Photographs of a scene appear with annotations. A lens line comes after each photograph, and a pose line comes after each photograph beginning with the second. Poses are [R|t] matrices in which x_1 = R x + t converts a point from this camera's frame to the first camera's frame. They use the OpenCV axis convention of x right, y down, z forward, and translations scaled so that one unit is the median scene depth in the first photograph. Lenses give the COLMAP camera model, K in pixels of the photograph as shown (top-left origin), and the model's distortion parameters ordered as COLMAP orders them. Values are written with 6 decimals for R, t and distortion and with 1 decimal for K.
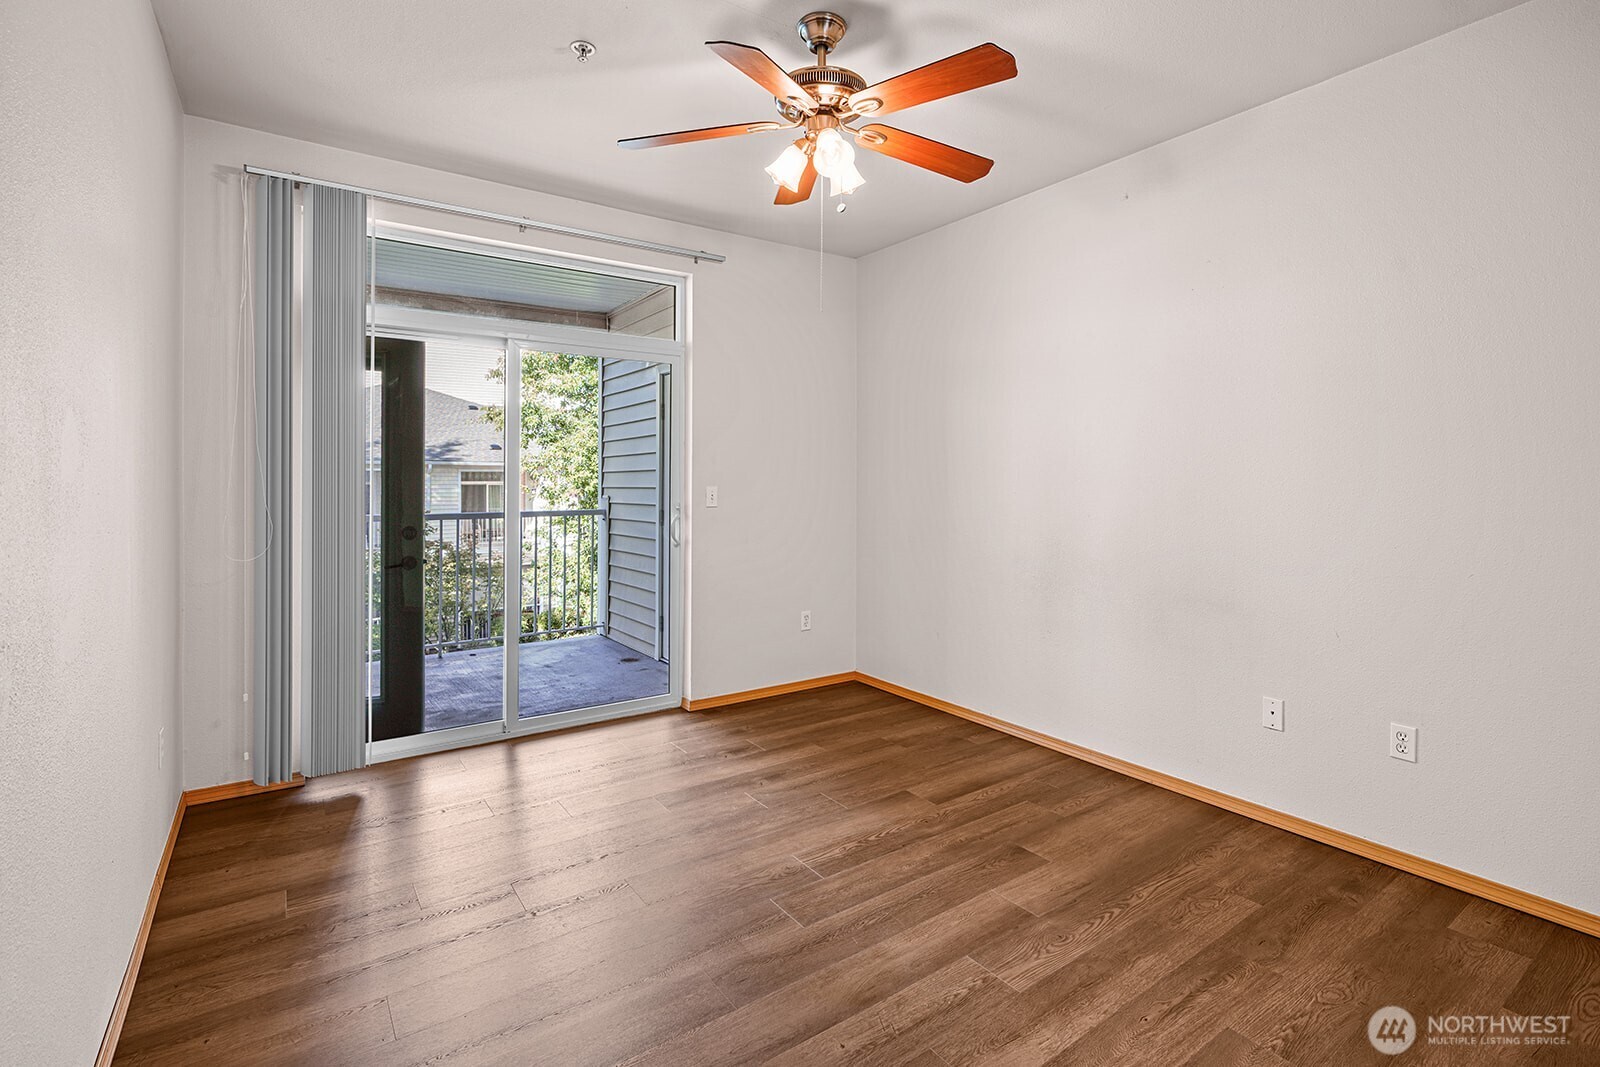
lens RADIAL K [[742.8, 0, 785.5], [0, 742.8, 481.2], [0, 0, 1]] dist [-0.009158, 0.002352]
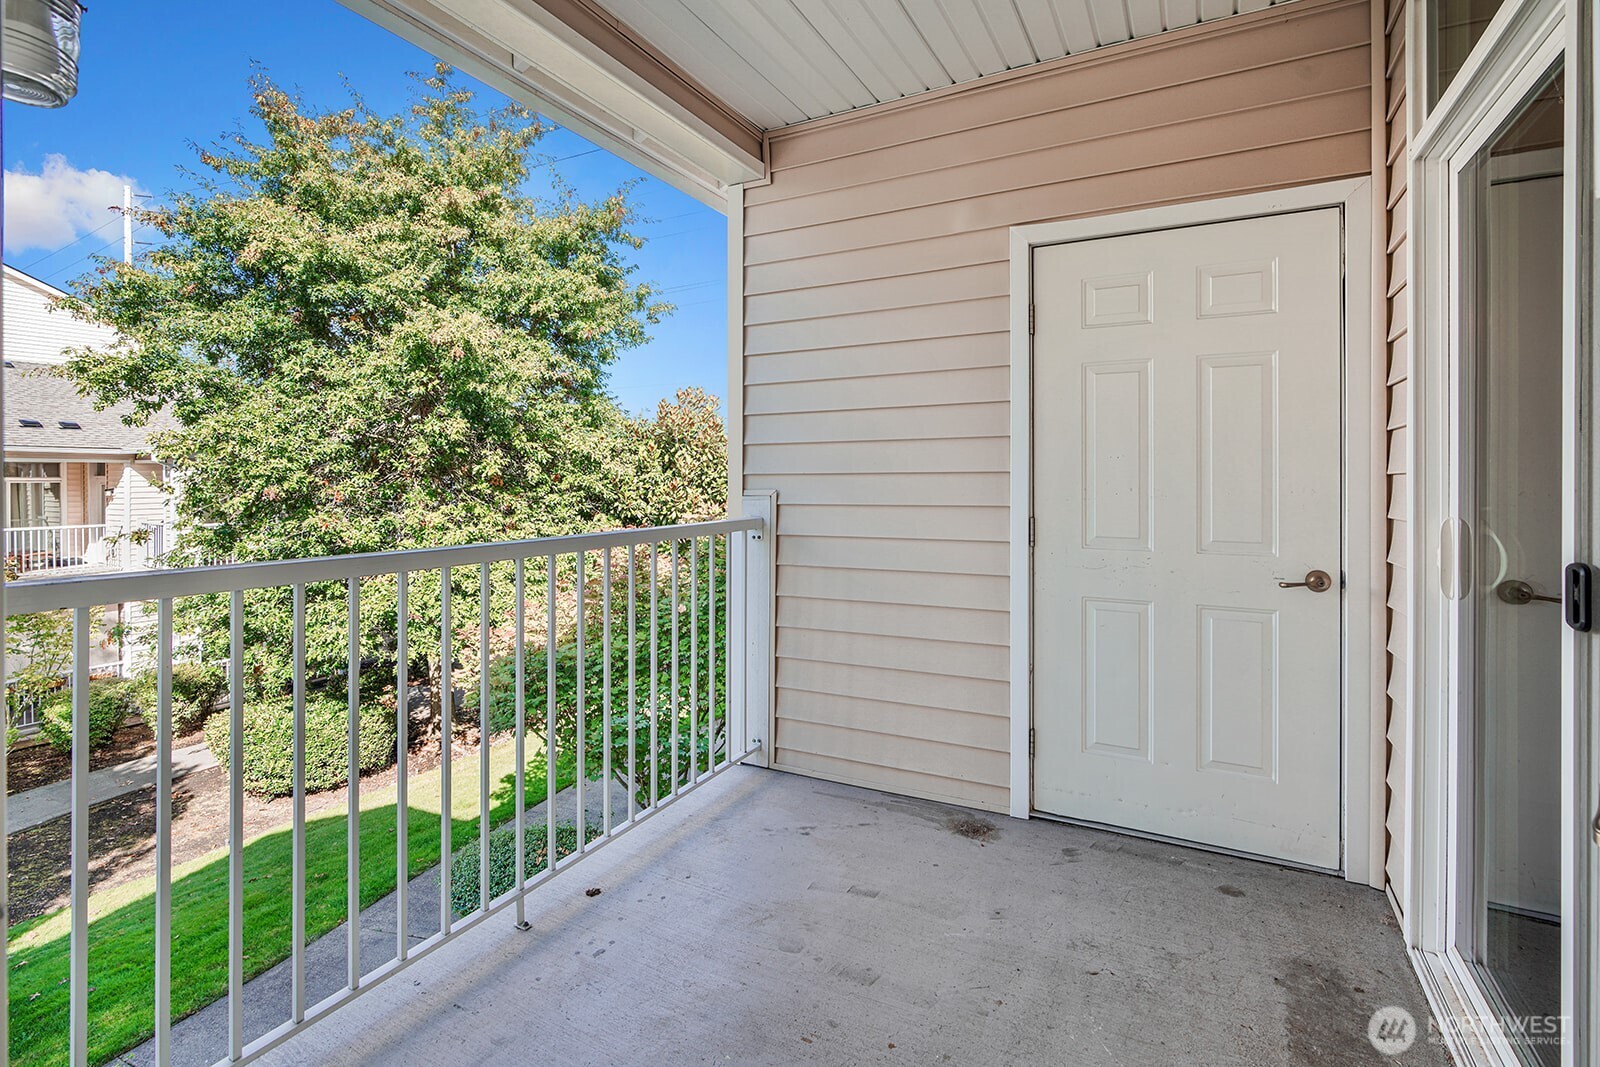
lens RADIAL K [[742.8, 0, 811.6], [0, 742.8, 475.6], [0, 0, 1]] dist [-0.009158, 0.002352]
pose [[0.886179, 0.003673, 0.463329, -0.454989], [-0.001625, 0.999987, -0.004818, 0.012223], [-0.463341, 0.003517, 0.886173, 0.539088]]
